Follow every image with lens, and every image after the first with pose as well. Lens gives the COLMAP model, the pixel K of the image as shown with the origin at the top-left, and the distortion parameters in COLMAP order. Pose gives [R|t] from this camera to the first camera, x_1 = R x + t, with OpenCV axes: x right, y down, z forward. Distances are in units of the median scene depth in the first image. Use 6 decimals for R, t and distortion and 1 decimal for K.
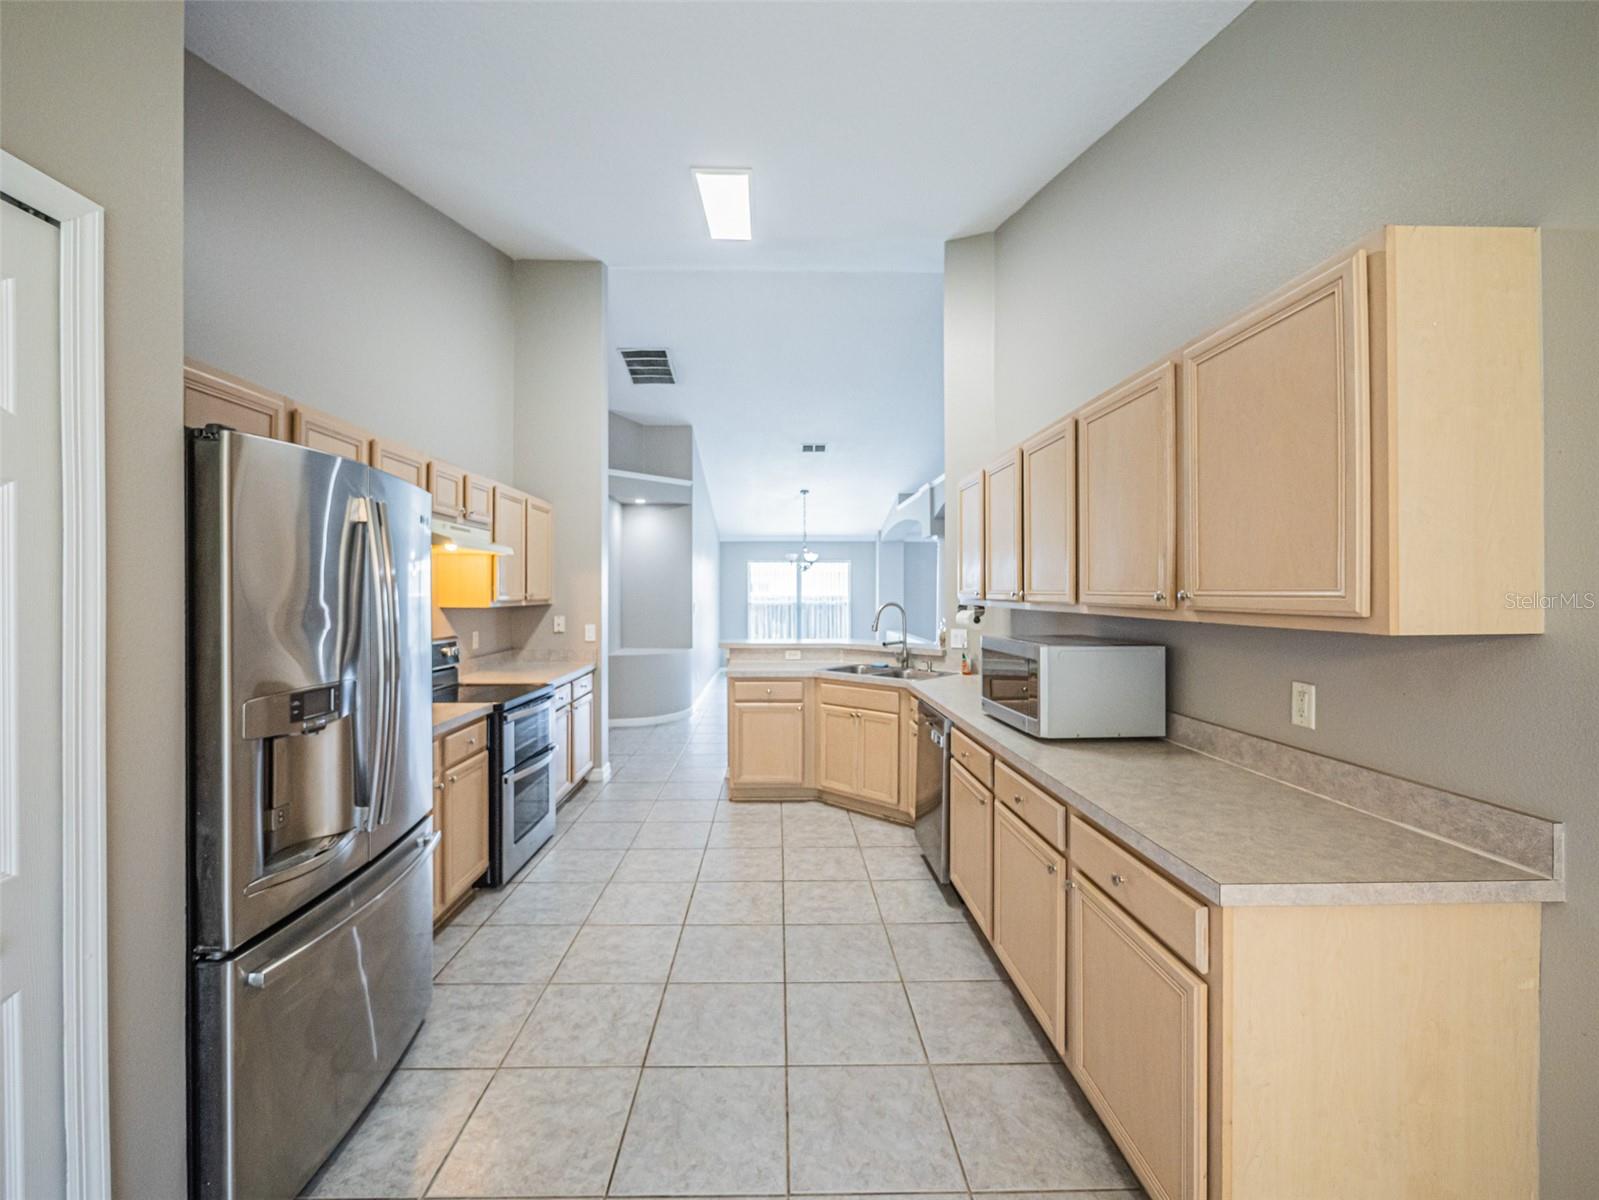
lens RADIAL K [[661.5, 0, 794.5], [0, 661.5, 591.6], [0, 0, 1]] dist [-0.009216, 0.000710]
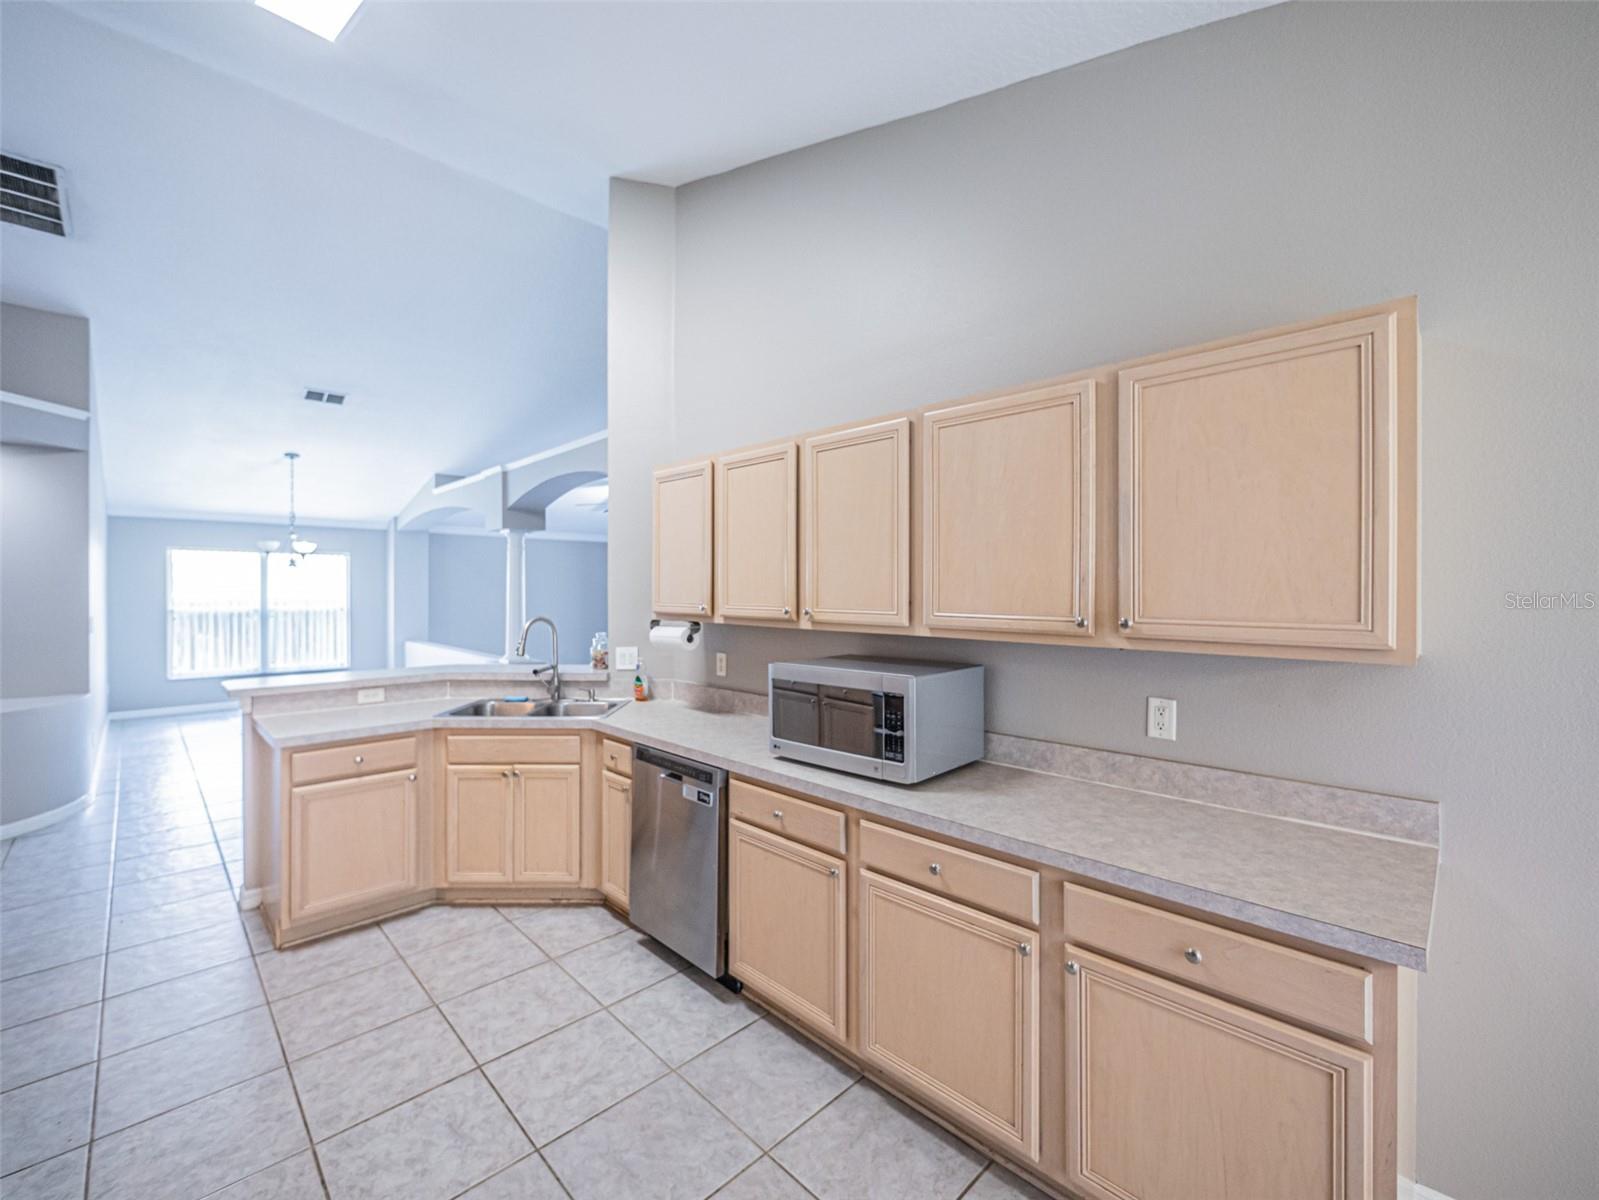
lens RADIAL K [[661.5, 0, 794.5], [0, 661.5, 591.6], [0, 0, 1]] dist [-0.009216, 0.000710]
pose [[0.730886, -0.000345, 0.682499, -0.189168], [-0.002370, 0.999993, 0.003044, -0.018440], [-0.682495, -0.003842, 0.730880, 0.276408]]
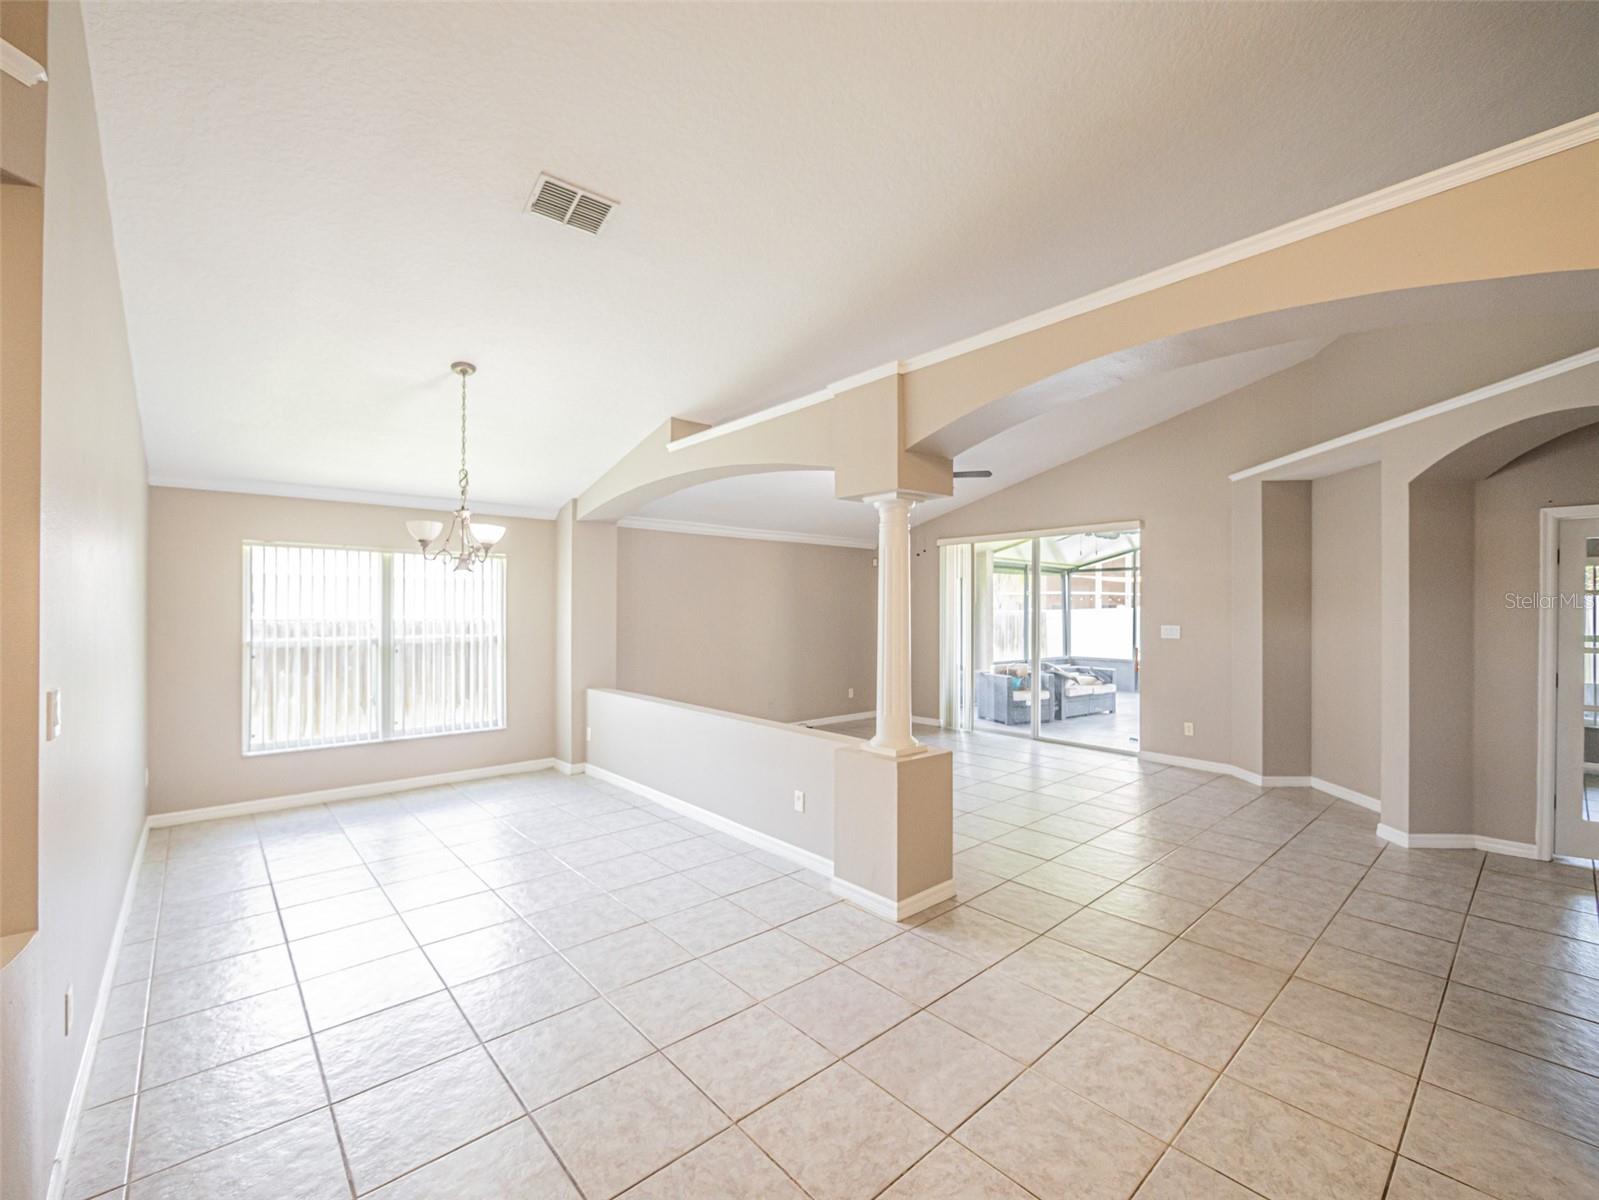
lens RADIAL K [[680.4, 0, 807.3], [0, 680.4, 606.2], [0, 0, 1]] dist [0.010865, 0.000004]
pose [[0.767028, 0.008950, 0.641551, -0.230165], [-0.005227, 0.999957, -0.007701, -0.012573], [-0.641592, 0.002553, 0.767042, 1.419209]]
